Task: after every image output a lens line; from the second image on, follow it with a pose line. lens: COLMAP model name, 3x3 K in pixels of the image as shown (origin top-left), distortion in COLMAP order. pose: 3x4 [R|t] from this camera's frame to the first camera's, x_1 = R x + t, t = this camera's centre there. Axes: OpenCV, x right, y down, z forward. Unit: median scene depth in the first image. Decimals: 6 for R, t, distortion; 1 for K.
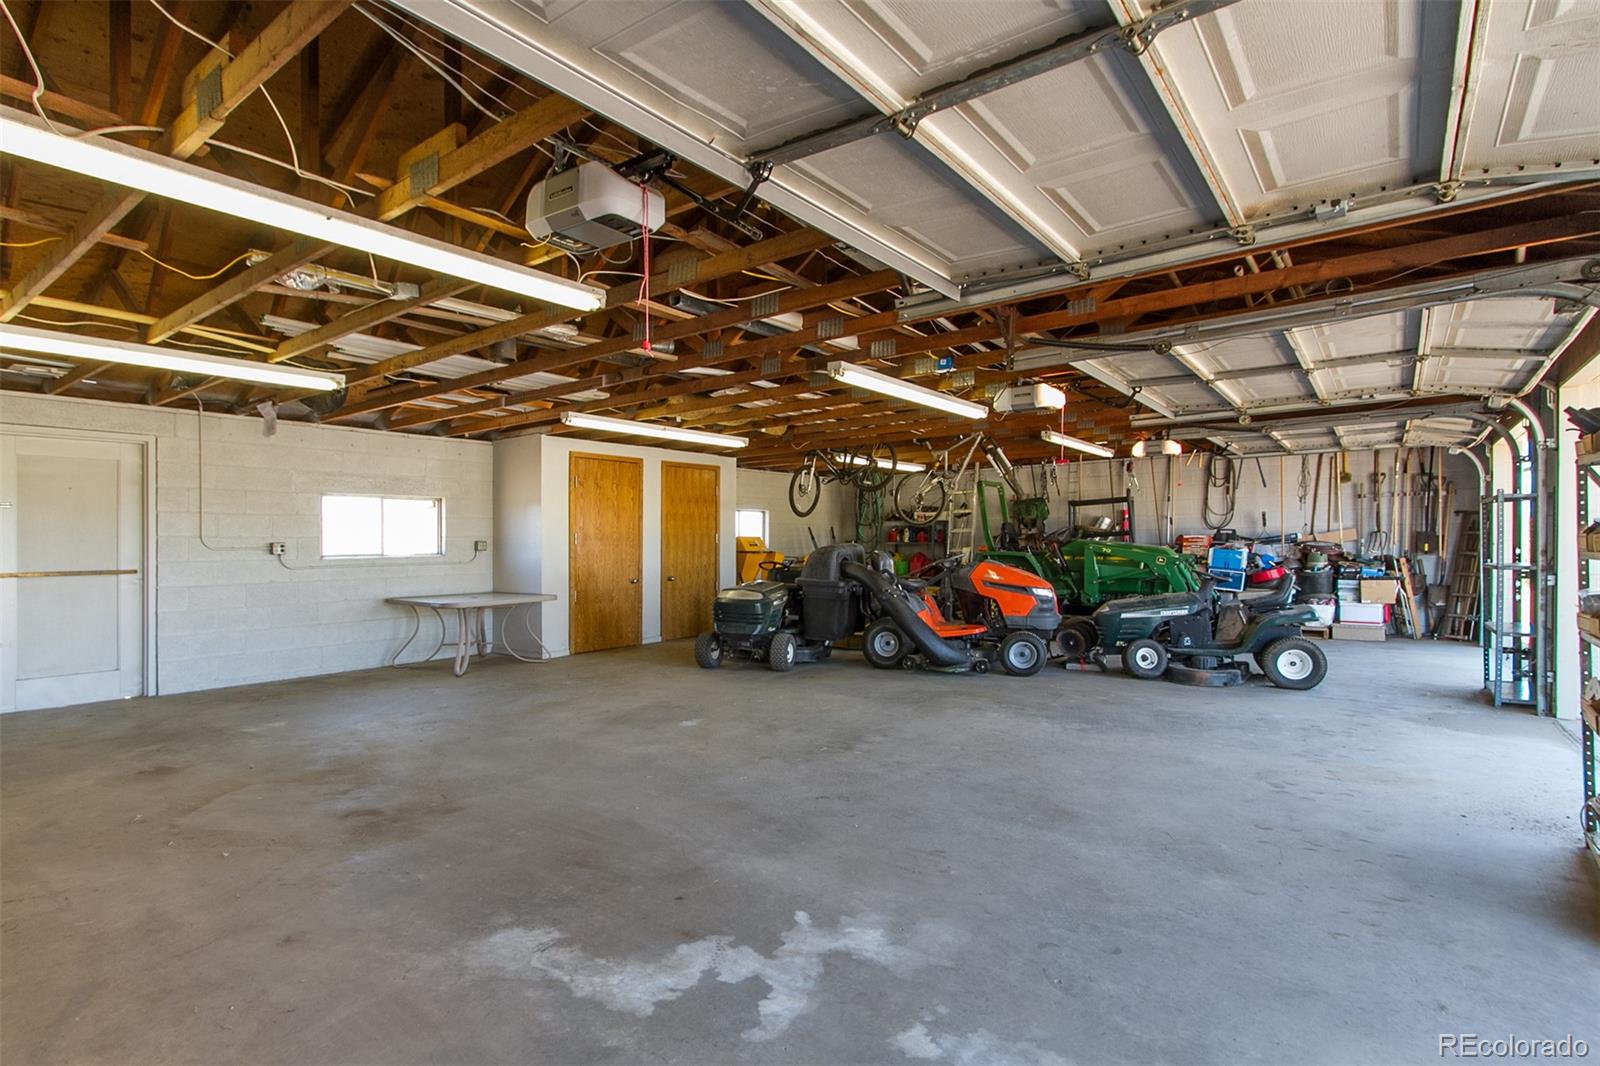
lens RADIAL K [[792.7, 0, 800.0], [0, 792.7, 533.0], [0, 0, 1]] dist [-0.000228, -0.000004]
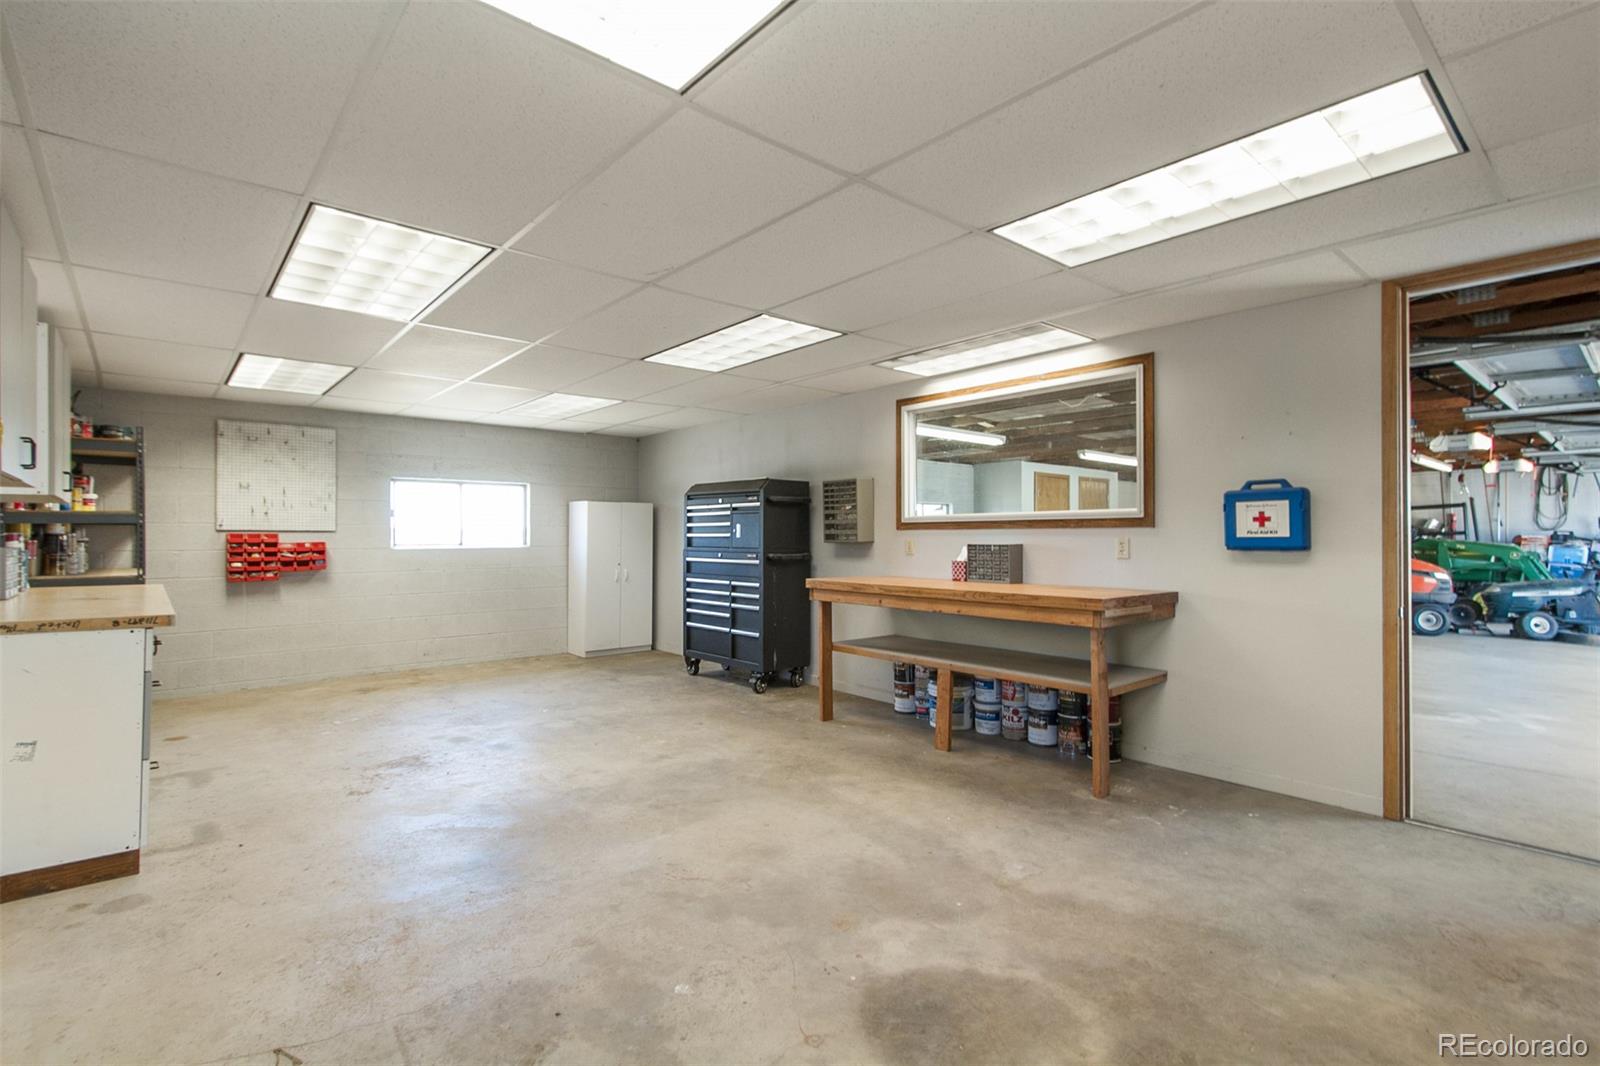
lens RADIAL K [[763.3, 0, 793.8], [0, 763.3, 519.2], [0, 0, 1]] dist [0.001714, 0.000368]
pose [[0.978902, 0.008265, -0.204163, -0.483168], [-0.009748, 0.999933, -0.006259, -0.004811], [0.204097, 0.008117, 0.978917, -0.488140]]
